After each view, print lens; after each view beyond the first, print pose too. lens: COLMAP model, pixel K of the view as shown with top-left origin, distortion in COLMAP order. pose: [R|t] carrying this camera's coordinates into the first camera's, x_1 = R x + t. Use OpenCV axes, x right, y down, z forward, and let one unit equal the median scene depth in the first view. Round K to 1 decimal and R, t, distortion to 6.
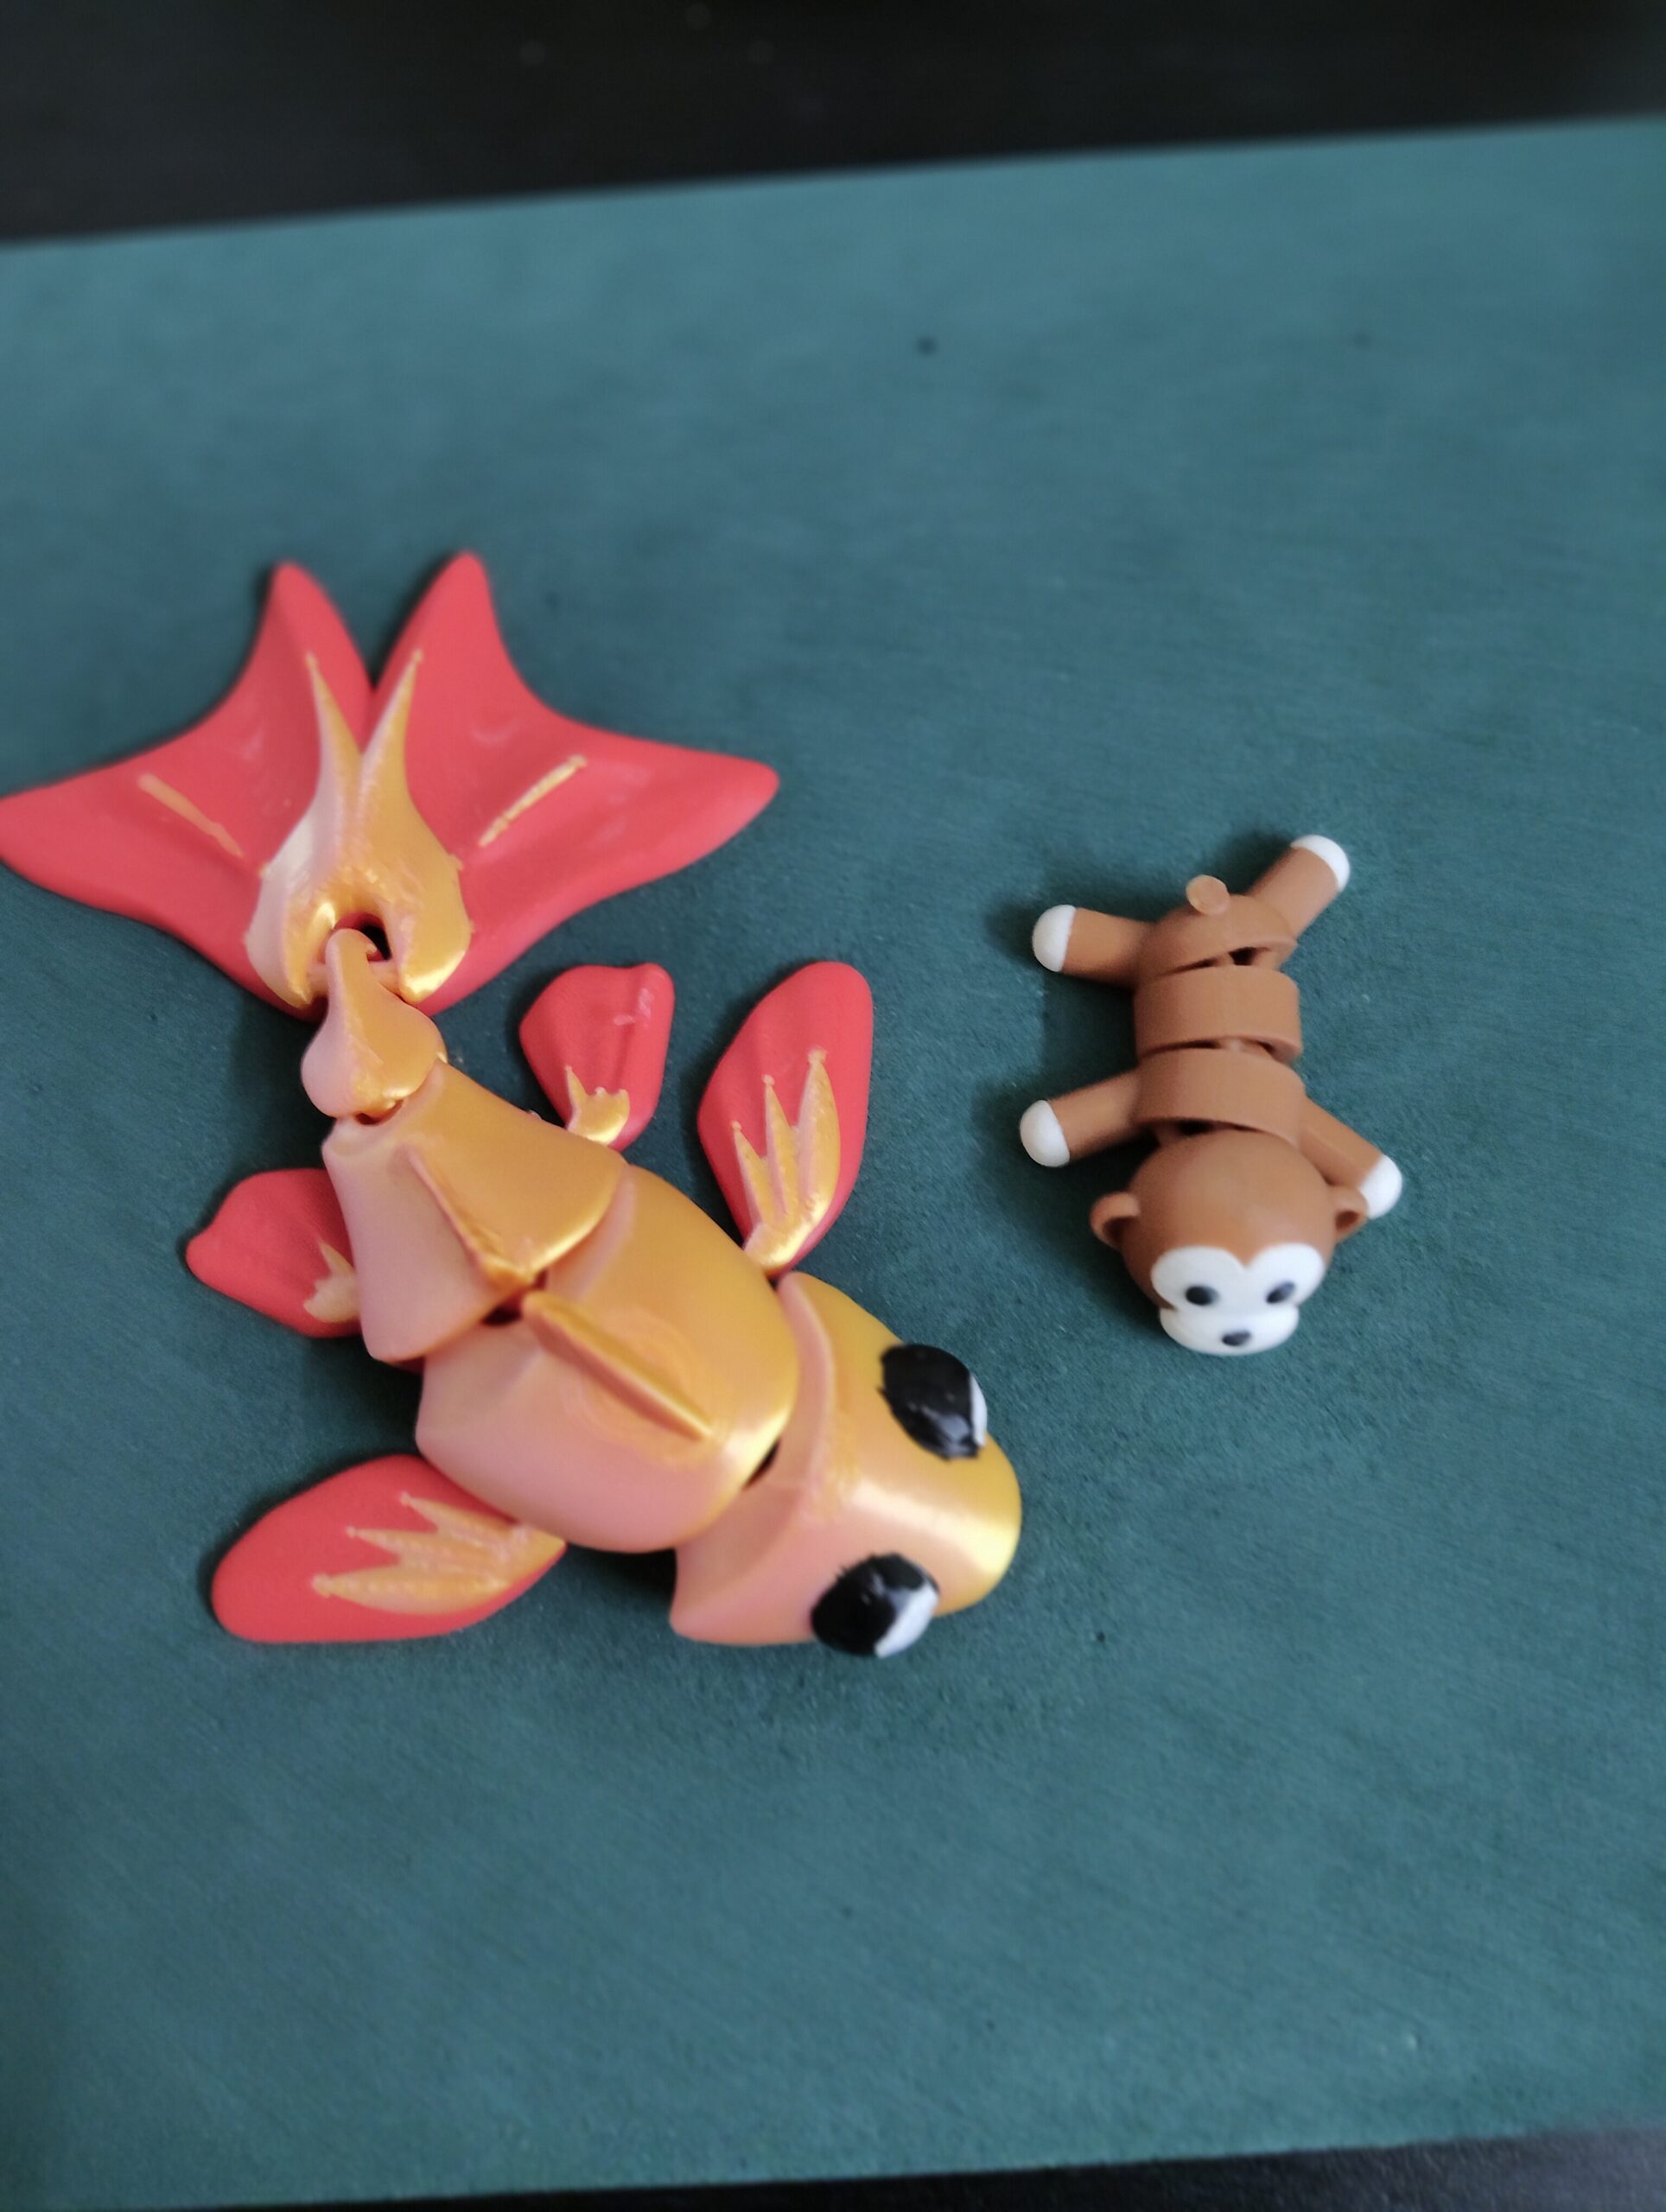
lens RADIAL K [[1911.6, 0, 833.0], [0, 1911.6, 1106.0], [0, 0, 1]] dist [0.080639, -0.251228]
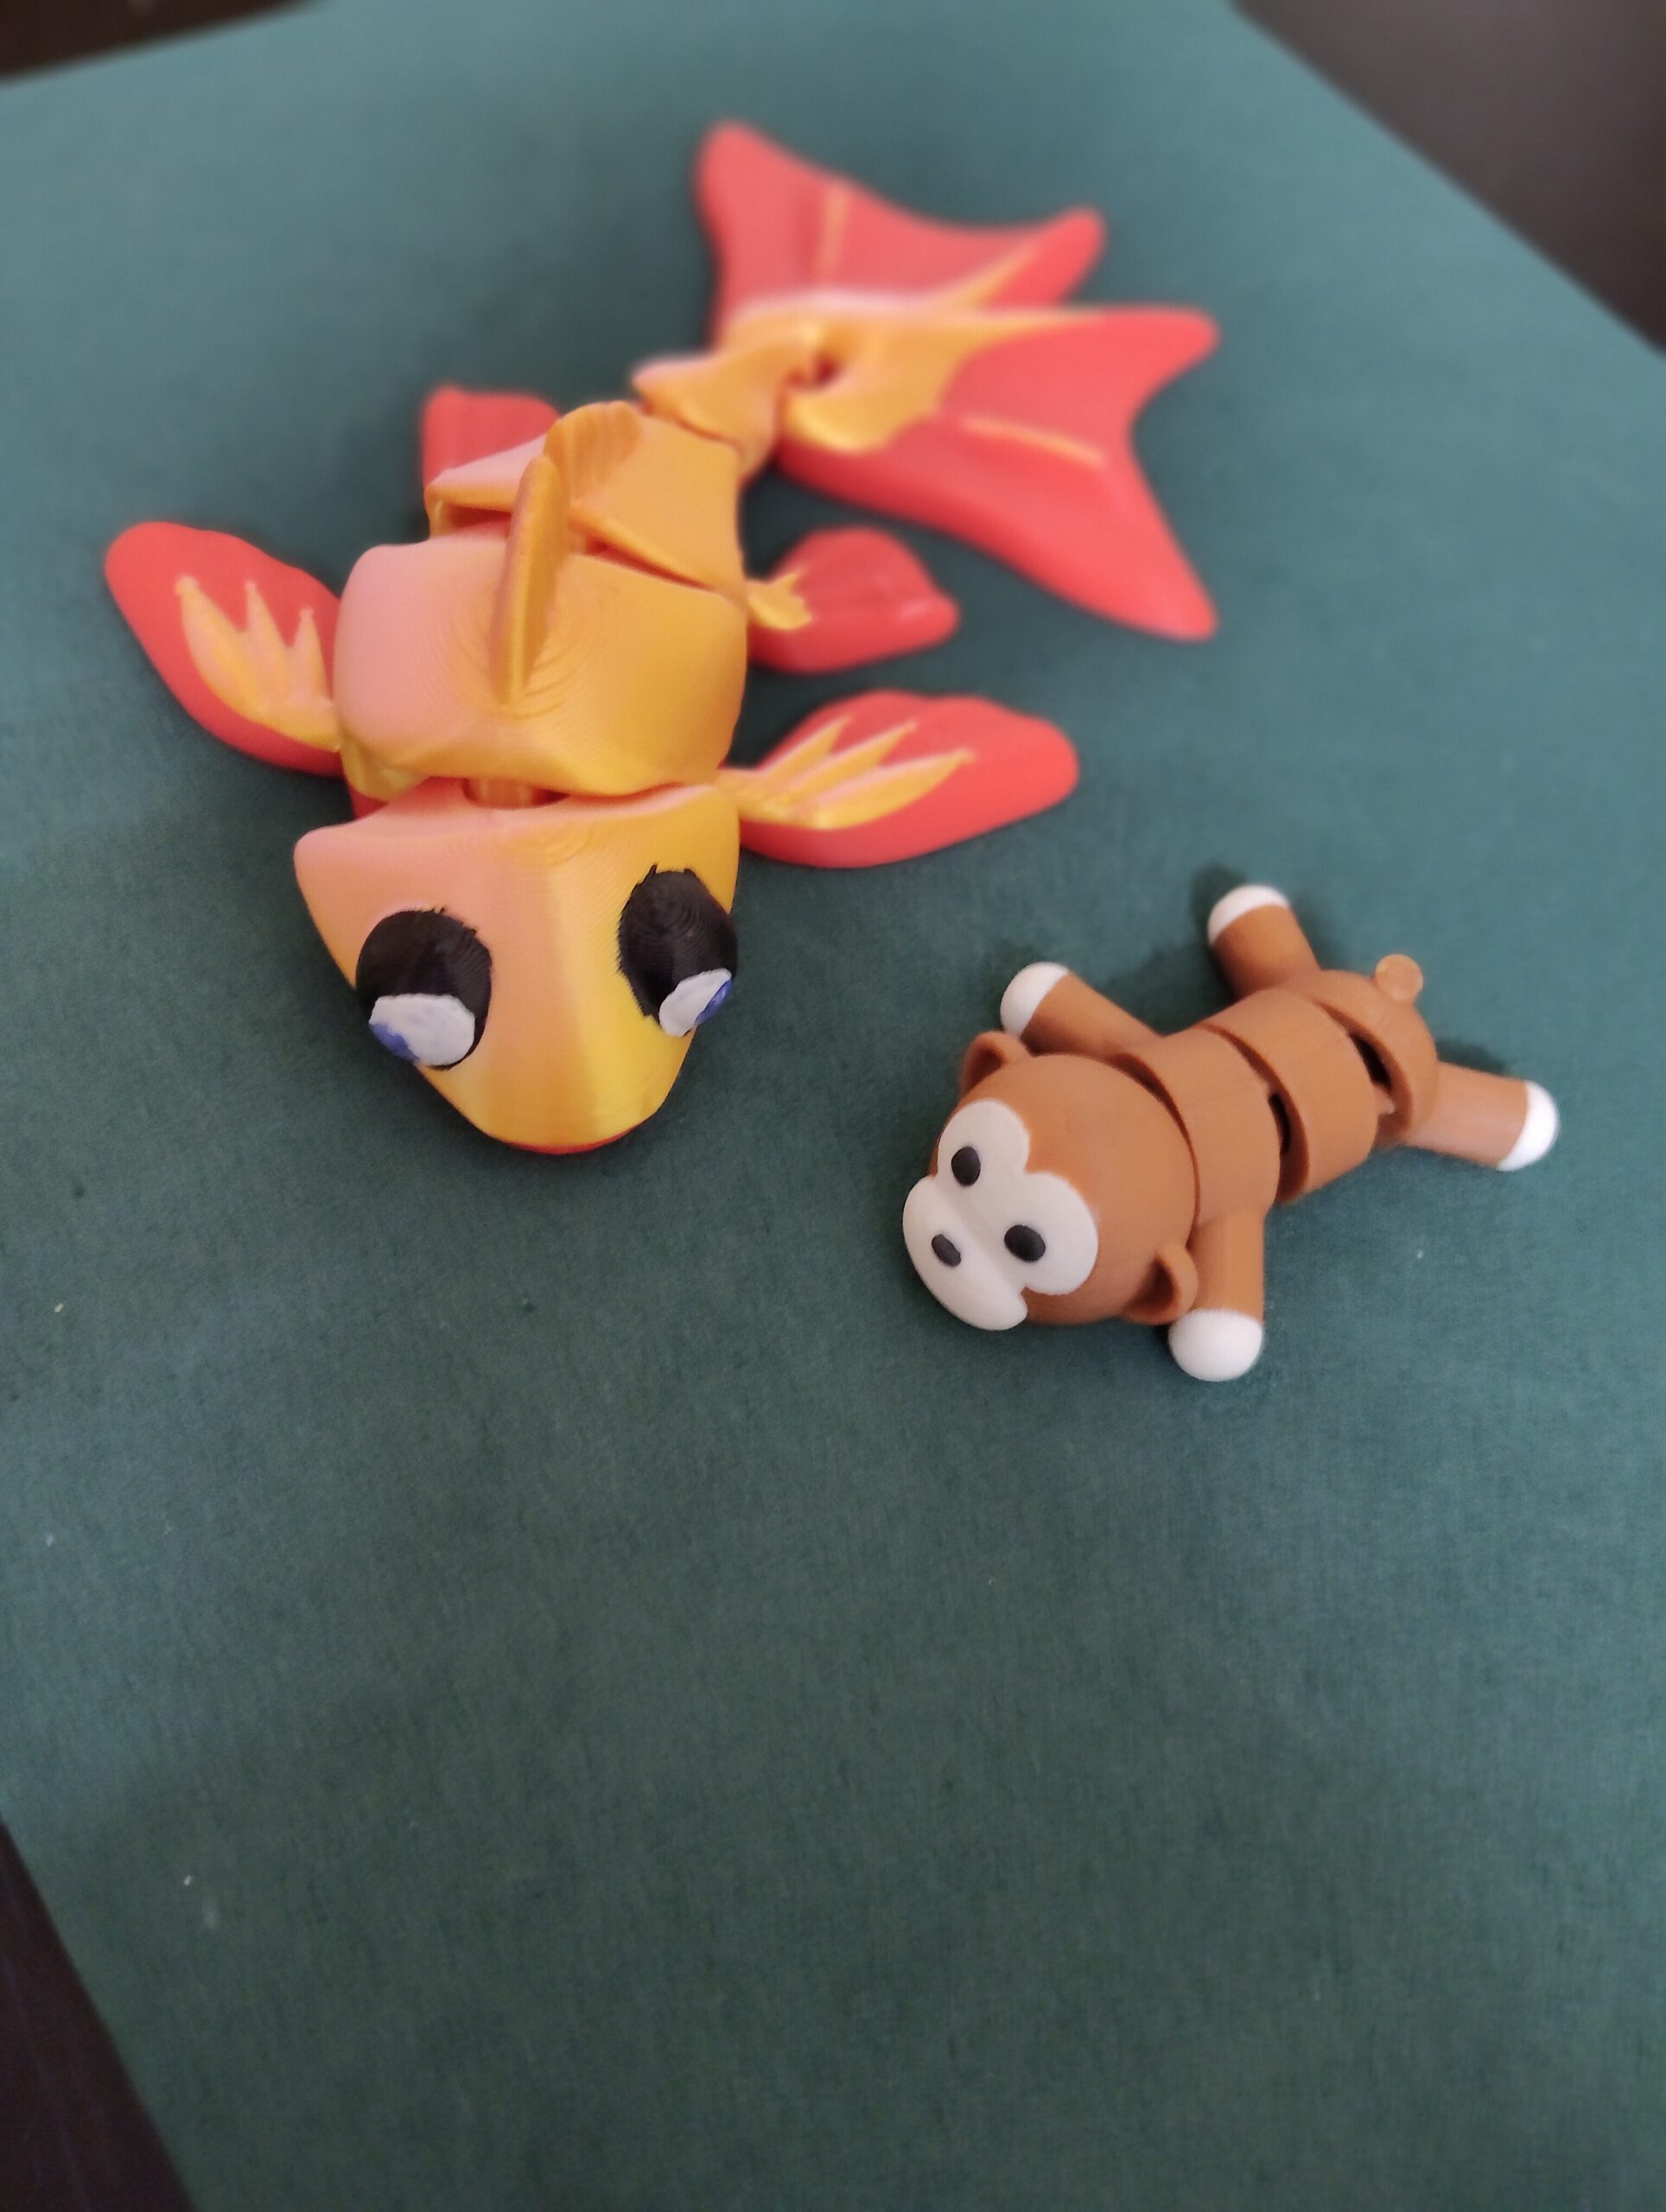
lens RADIAL K [[1911.6, 0, 833.0], [0, 1911.6, 1106.0], [0, 0, 1]] dist [0.080639, -0.251228]
pose [[0.520218, 0.773326, -0.362409, 0.411413], [-0.848049, 0.517903, -0.112199, 0.211194], [0.100926, 0.365709, 0.925241, 0.257154]]
